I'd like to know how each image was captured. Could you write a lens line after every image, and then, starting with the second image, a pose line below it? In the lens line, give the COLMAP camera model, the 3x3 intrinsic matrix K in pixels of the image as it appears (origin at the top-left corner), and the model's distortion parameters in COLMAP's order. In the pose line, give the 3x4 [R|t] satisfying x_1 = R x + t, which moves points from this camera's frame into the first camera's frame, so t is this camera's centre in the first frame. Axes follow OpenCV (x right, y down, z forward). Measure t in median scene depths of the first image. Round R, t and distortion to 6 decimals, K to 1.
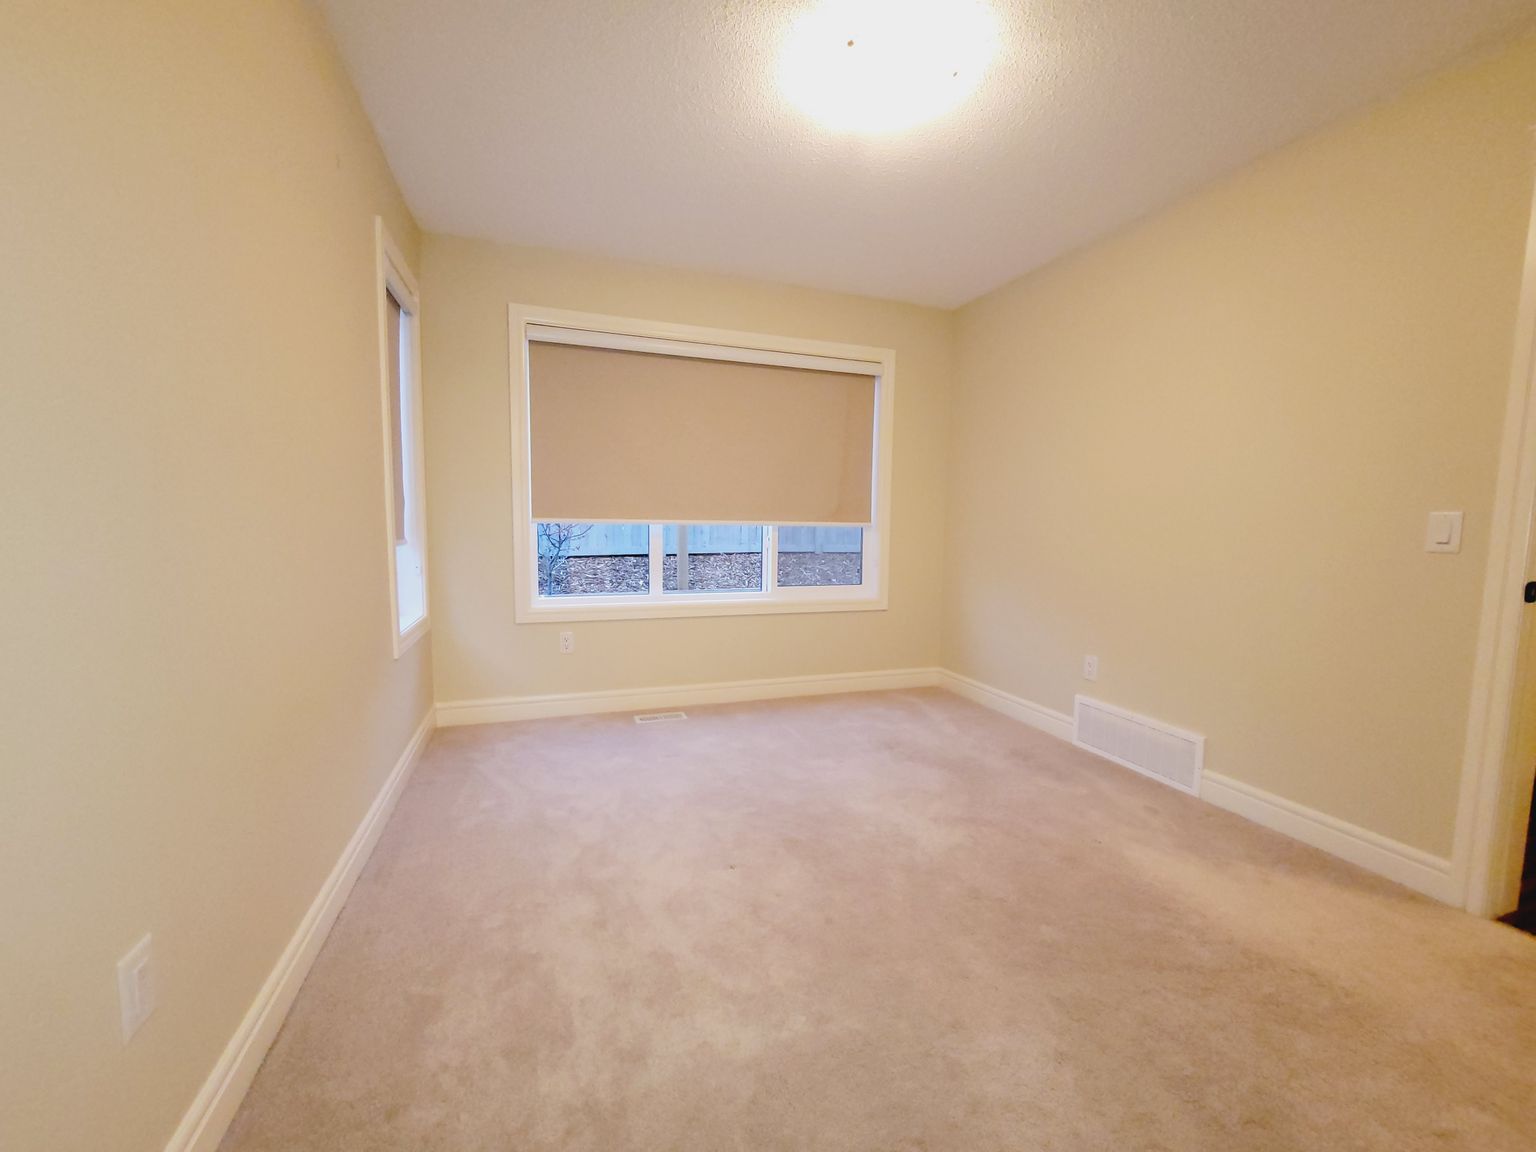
lens RADIAL K [[622.0, 0, 769.4], [0, 622.0, 580.2], [0, 0, 1]] dist [-0.023745, 0.005467]
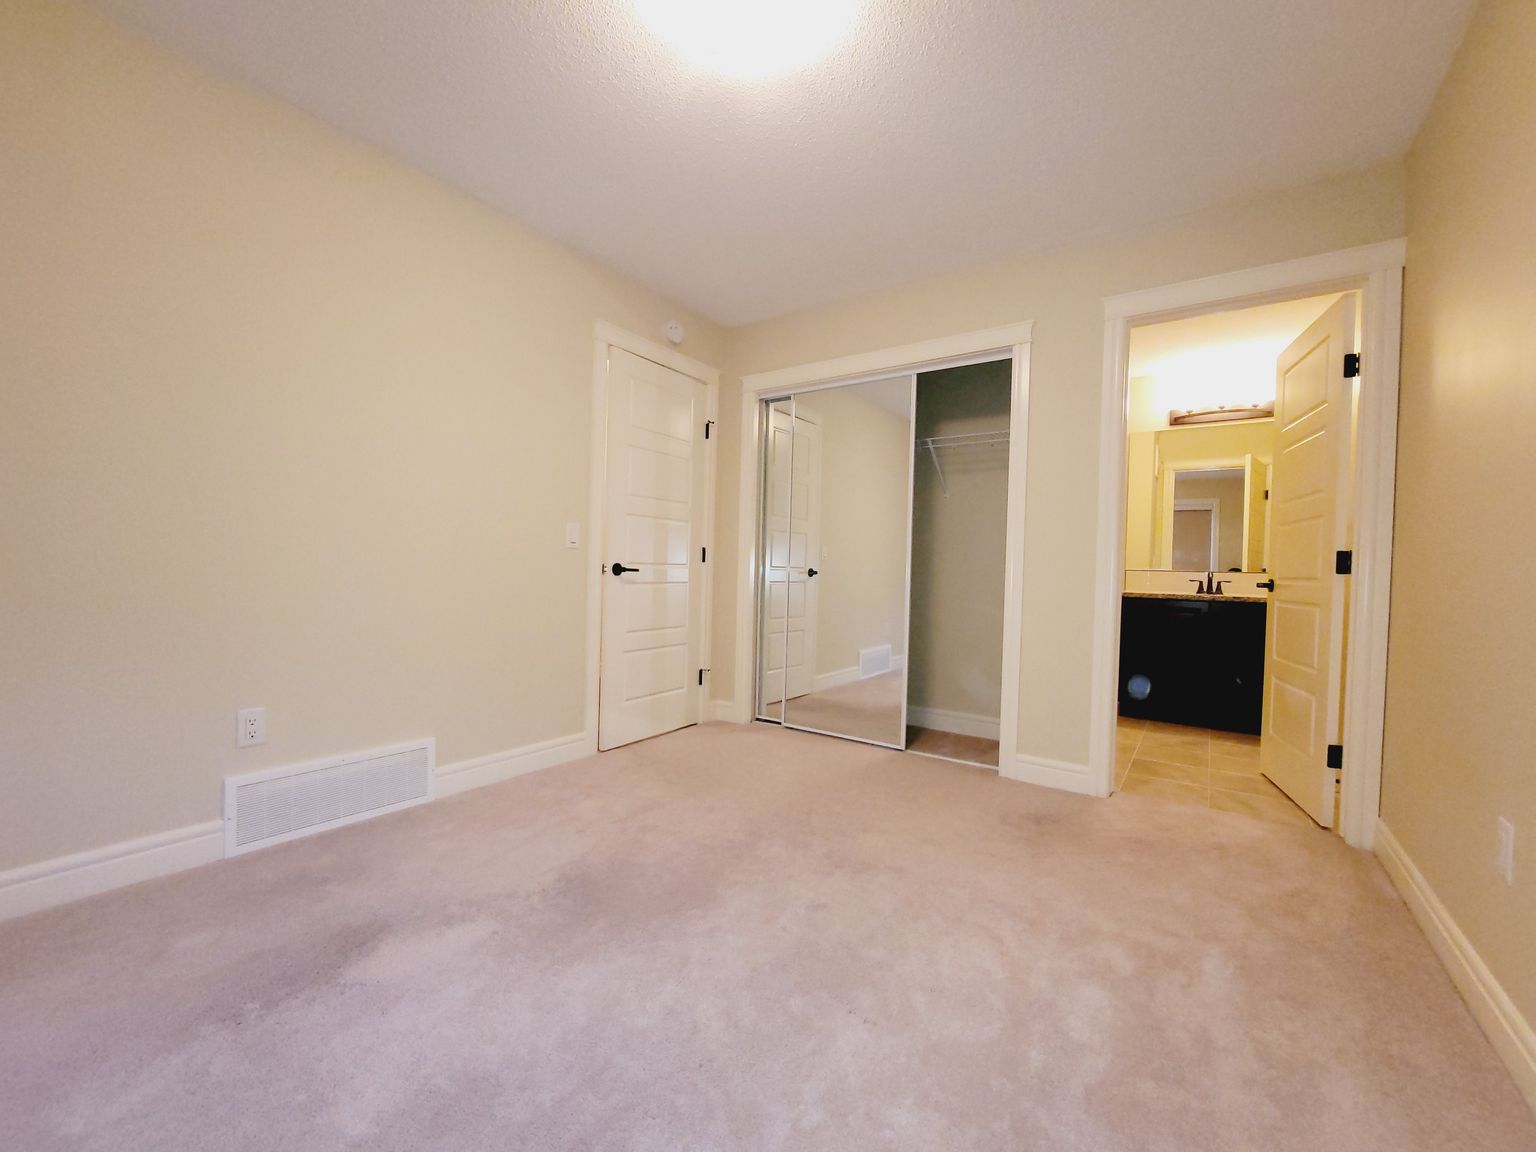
lens RADIAL K [[622.0, 0, 769.4], [0, 622.0, 580.2], [0, 0, 1]] dist [-0.023745, 0.005467]
pose [[-0.583330, -0.041328, 0.811183, -0.395216], [0.042730, 0.995760, 0.081460, -0.052068], [-0.811110, 0.082180, -0.579091, 1.101693]]
